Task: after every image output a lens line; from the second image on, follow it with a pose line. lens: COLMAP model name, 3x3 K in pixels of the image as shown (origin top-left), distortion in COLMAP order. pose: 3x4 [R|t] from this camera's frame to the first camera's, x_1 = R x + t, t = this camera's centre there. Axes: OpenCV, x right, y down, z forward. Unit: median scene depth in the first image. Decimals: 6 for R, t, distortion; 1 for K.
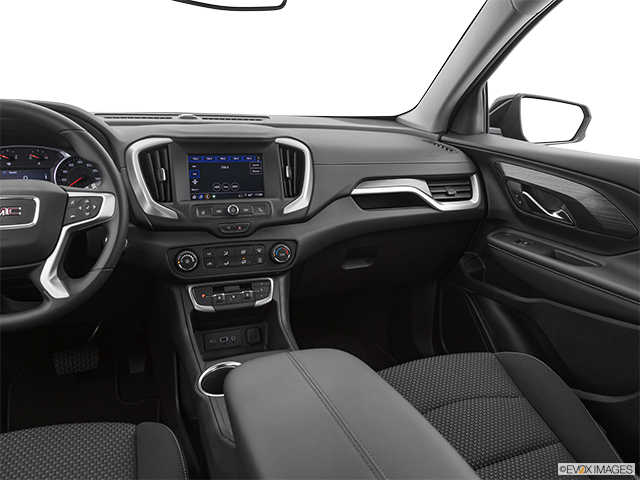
lens RADIAL K [[516.4, 0, 352.5], [0, 516.4, 241.8], [0, 0, 1]] dist [-0.031034, 0.000563]
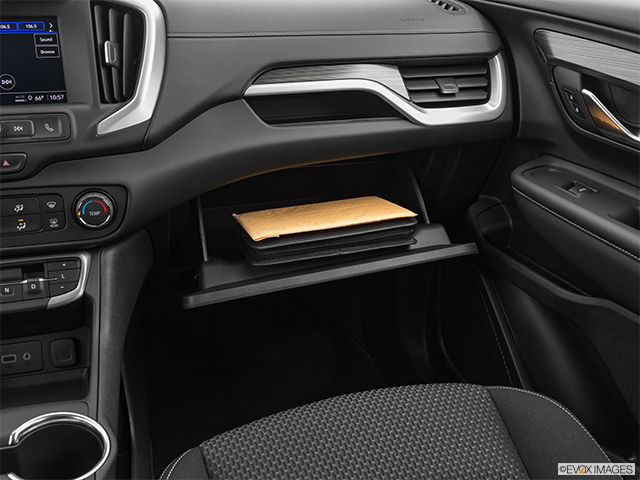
lens RADIAL K [[647.4, 0, 320.0], [0, 647.4, 237.4], [0, 0, 1]] dist [-0.003015, 0.000000]
pose [[0.993483, 0.025022, -0.111203, 0.165549], [-0.008766, 0.989491, 0.144330, -0.047844], [0.113646, -0.142415, 0.983261, 0.360505]]
